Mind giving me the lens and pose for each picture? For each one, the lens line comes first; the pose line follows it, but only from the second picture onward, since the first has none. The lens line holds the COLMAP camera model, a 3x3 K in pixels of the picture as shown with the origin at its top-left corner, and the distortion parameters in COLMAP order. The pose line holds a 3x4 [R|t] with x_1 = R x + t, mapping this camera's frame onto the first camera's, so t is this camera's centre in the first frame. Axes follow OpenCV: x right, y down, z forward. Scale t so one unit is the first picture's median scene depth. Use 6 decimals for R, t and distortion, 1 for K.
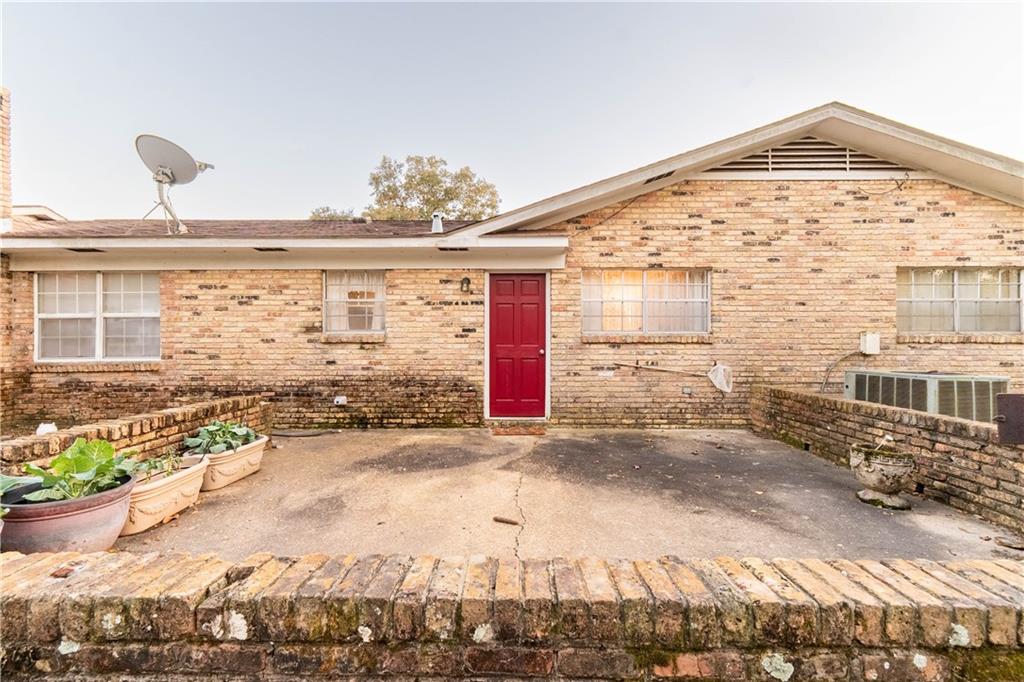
lens RADIAL K [[423.7, 0, 512.1], [0, 423.7, 344.1], [0, 0, 1]] dist [0.006934, -0.000760]
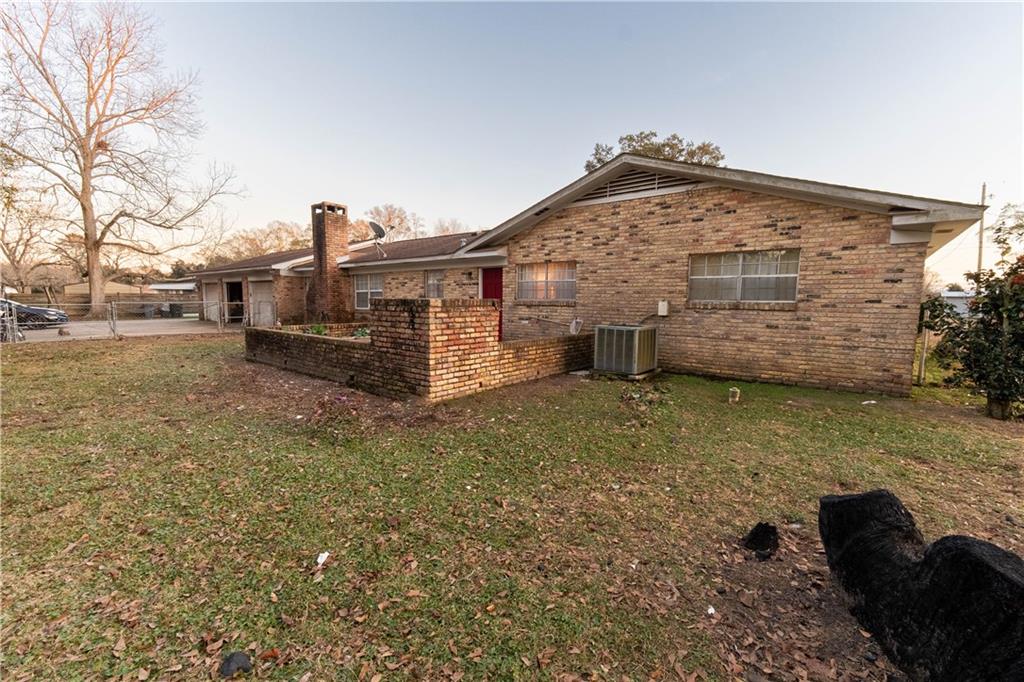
lens RADIAL K [[423.7, 0, 515.2], [0, 423.7, 347.4], [0, 0, 1]] dist [0.006934, -0.000760]
pose [[0.786574, 0.076788, -0.612704, 1.333736], [-0.014950, 0.994315, 0.105421, -0.013731], [0.617316, -0.073761, 0.783250, -0.478290]]
